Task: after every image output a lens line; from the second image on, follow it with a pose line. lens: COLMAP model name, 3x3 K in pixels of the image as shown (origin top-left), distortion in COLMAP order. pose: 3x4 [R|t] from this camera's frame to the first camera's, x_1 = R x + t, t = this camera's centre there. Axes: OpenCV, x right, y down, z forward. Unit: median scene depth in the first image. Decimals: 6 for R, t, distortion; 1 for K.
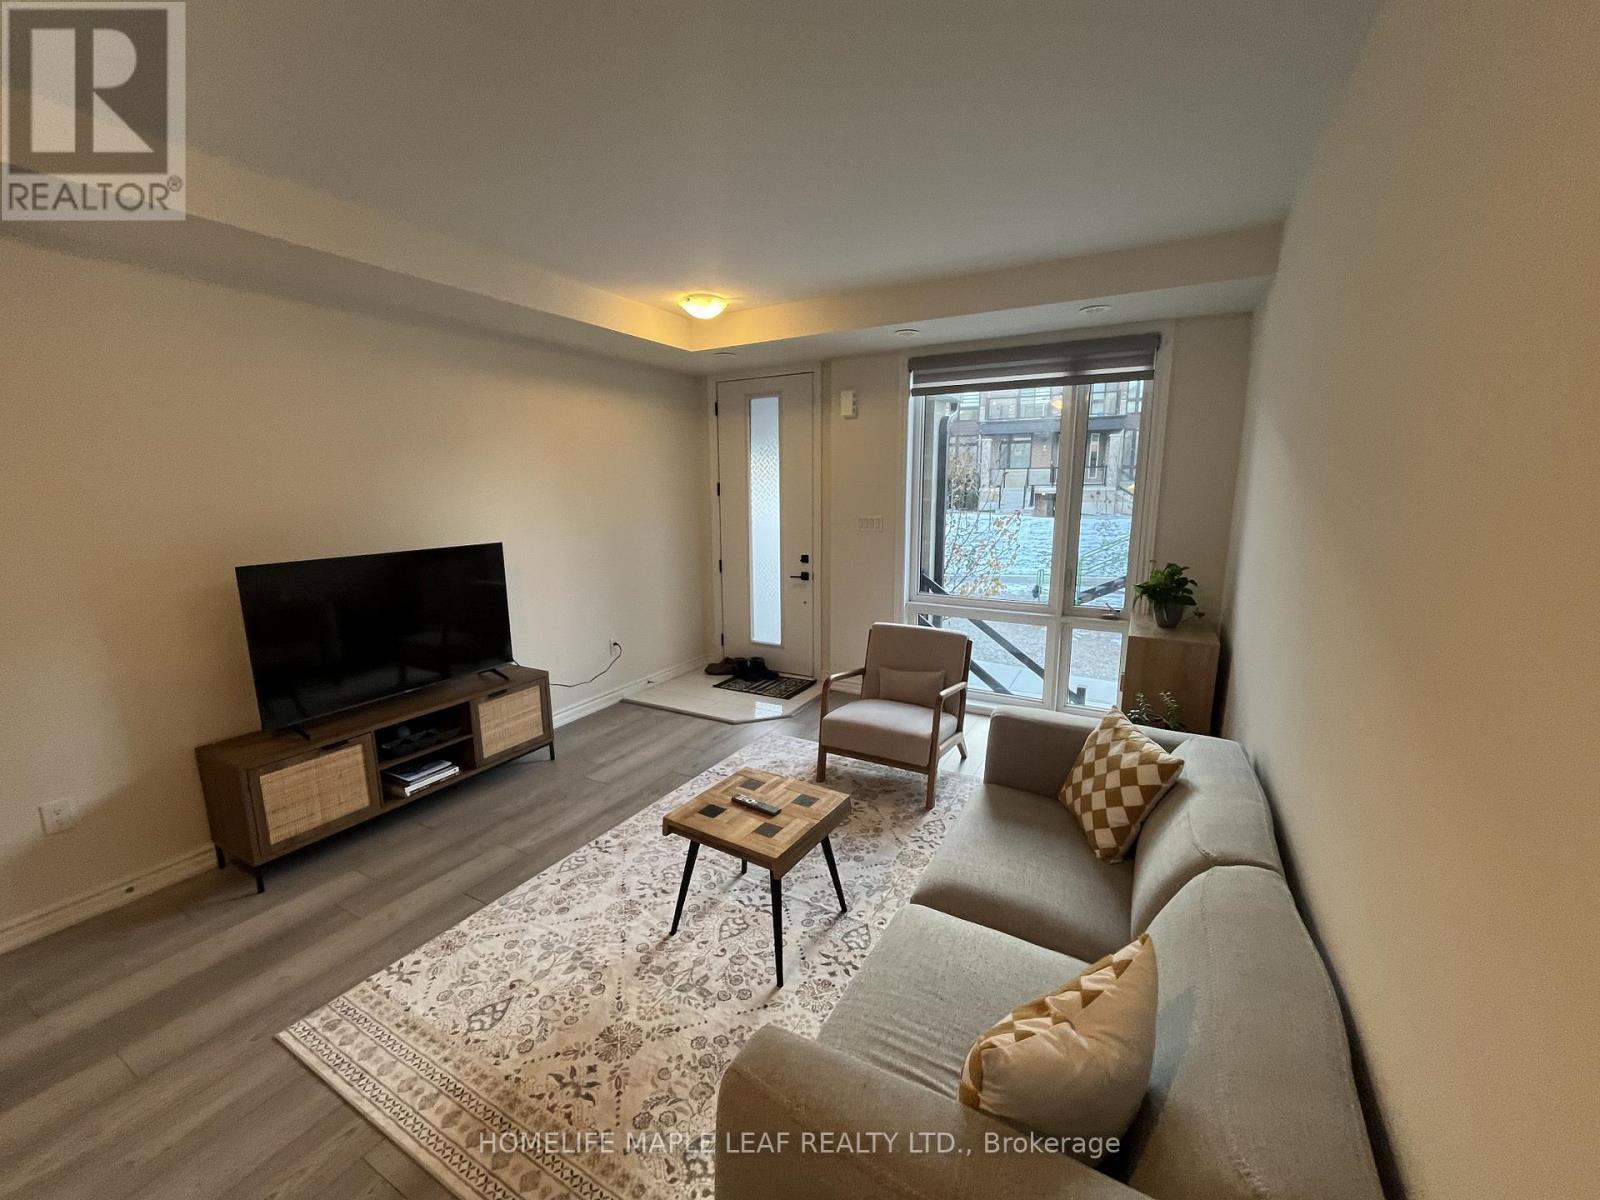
lens RADIAL K [[650.0, 0, 792.4], [0, 650.0, 608.1], [0, 0, 1]] dist [0.000033, 0.000017]
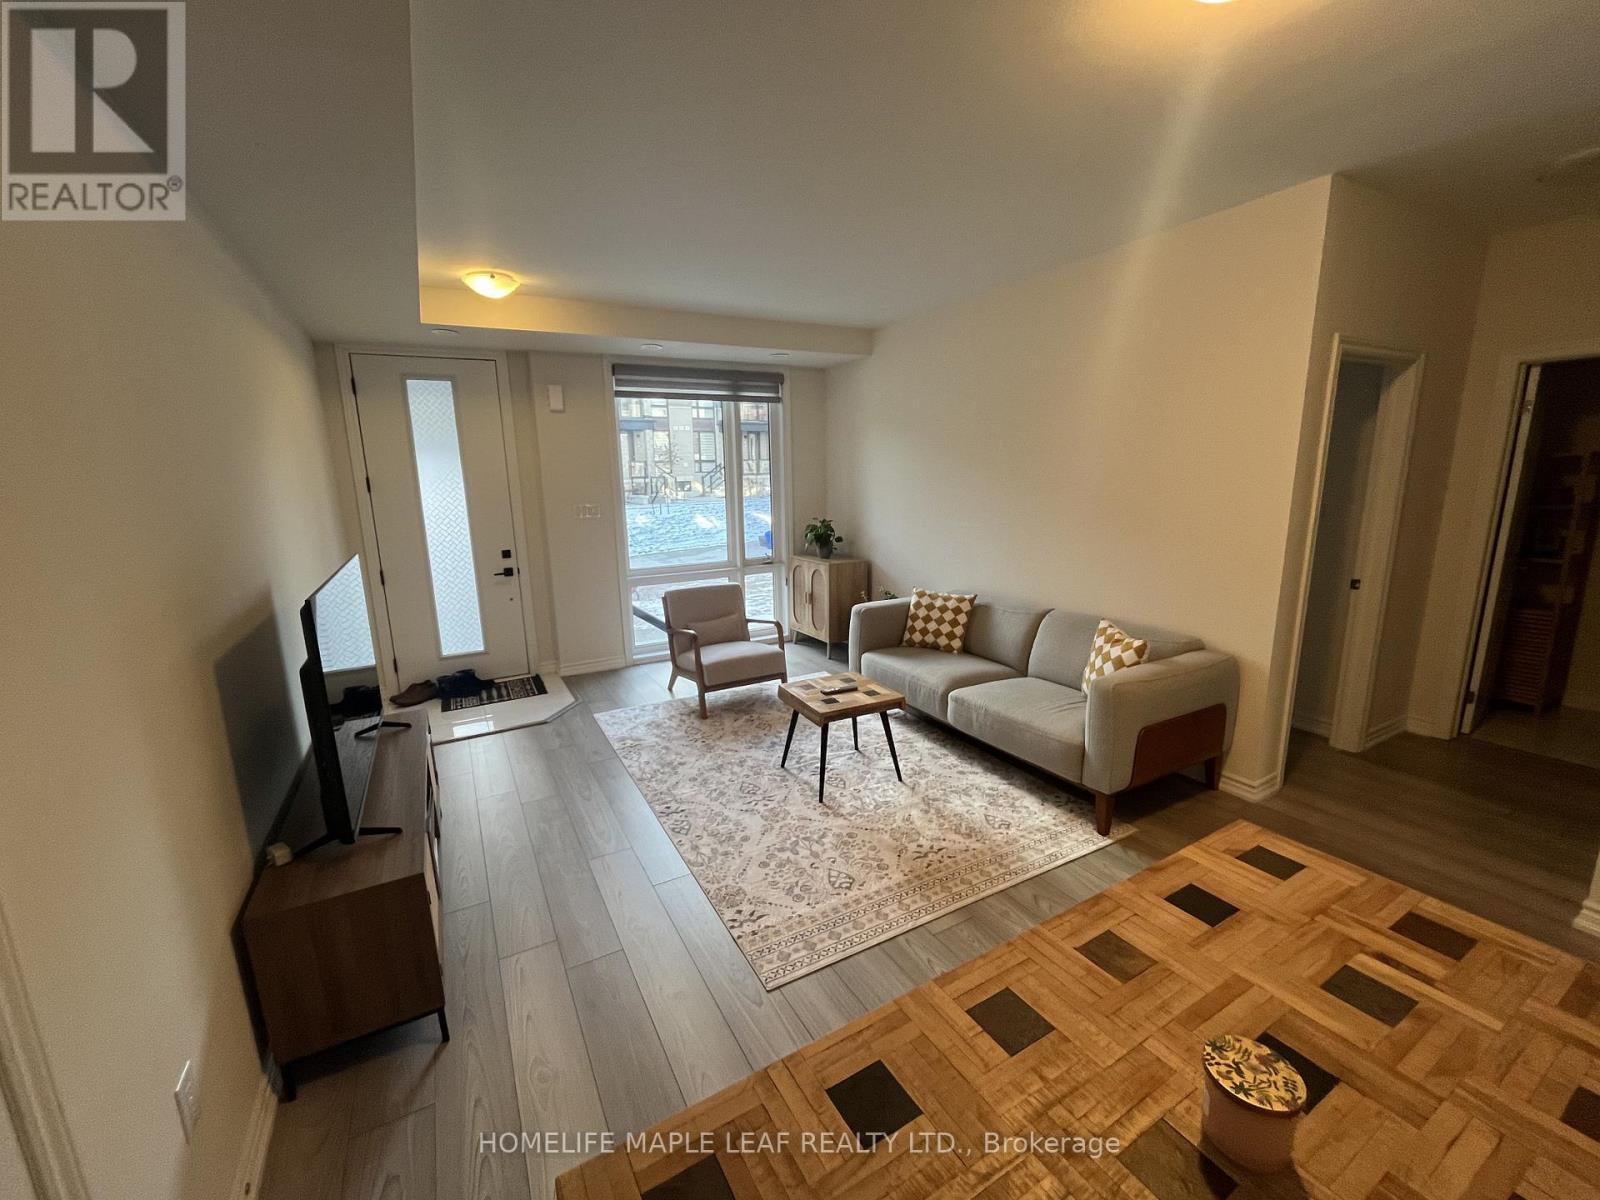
lens RADIAL K [[655.8, 0, 795.1], [0, 655.8, 608.7], [0, 0, 1]] dist [-0.000216, -0.000363]
pose [[0.524143, -0.179340, 0.832533, -0.881630], [0.178970, 0.978941, 0.098204, -0.023334], [-0.832613, 0.097525, 0.545201, 0.185322]]
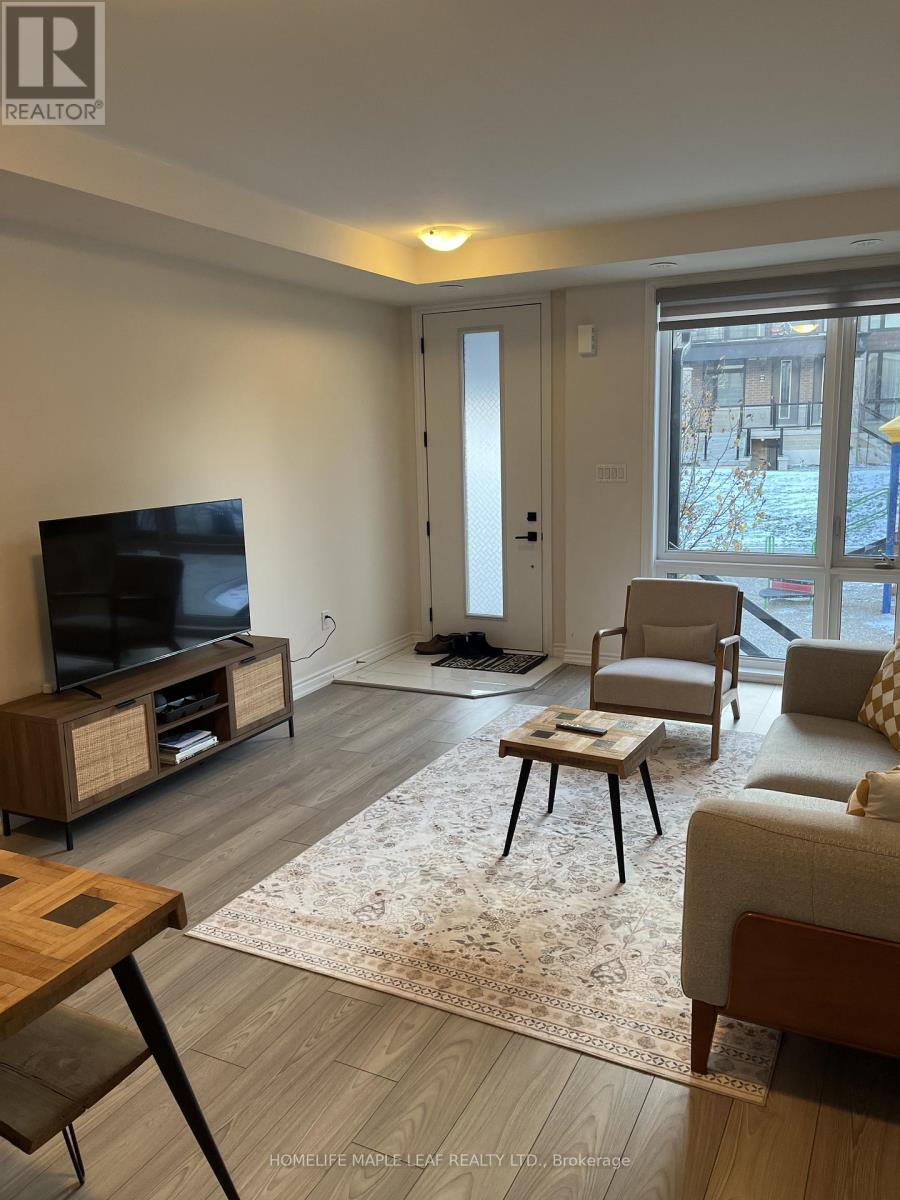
lens RADIAL K [[911.9, 0, 454.5], [0, 911.9, 601.2], [0, 0, 1]] dist [0.038332, -0.006784]
pose [[0.998328, -0.028094, 0.050509, -0.229113], [0.028454, 0.999575, -0.006418, 0.066270], [-0.050307, 0.007845, 0.998703, -0.335804]]
